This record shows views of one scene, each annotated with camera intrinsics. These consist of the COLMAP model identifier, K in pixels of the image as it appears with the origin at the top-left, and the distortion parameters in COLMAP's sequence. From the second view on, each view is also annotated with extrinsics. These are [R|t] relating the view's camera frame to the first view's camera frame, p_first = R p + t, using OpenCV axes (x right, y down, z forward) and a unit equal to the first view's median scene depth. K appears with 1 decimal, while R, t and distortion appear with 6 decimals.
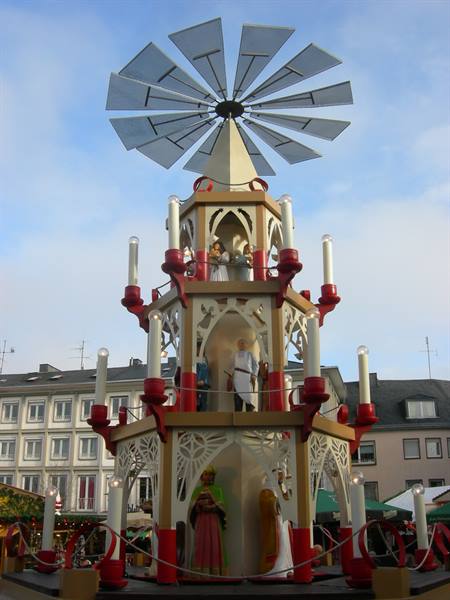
lens RADIAL K [[646.3, 0, 225.0], [0, 646.3, 300.0], [0, 0, 1]] dist [-0.192269, 0.133280]
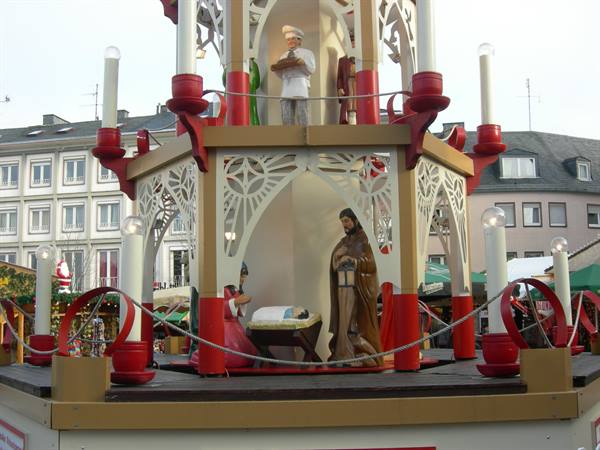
lens RADIAL K [[761.2, 0, 300.0], [0, 761.2, 225.0], [0, 0, 1]] dist [-0.130767, 0.025863]
pose [[0.999313, -0.008650, 0.036027, -0.018871], [0.000192, 0.973557, 0.228446, 0.077170], [-0.037051, -0.228282, 0.972890, 0.165525]]
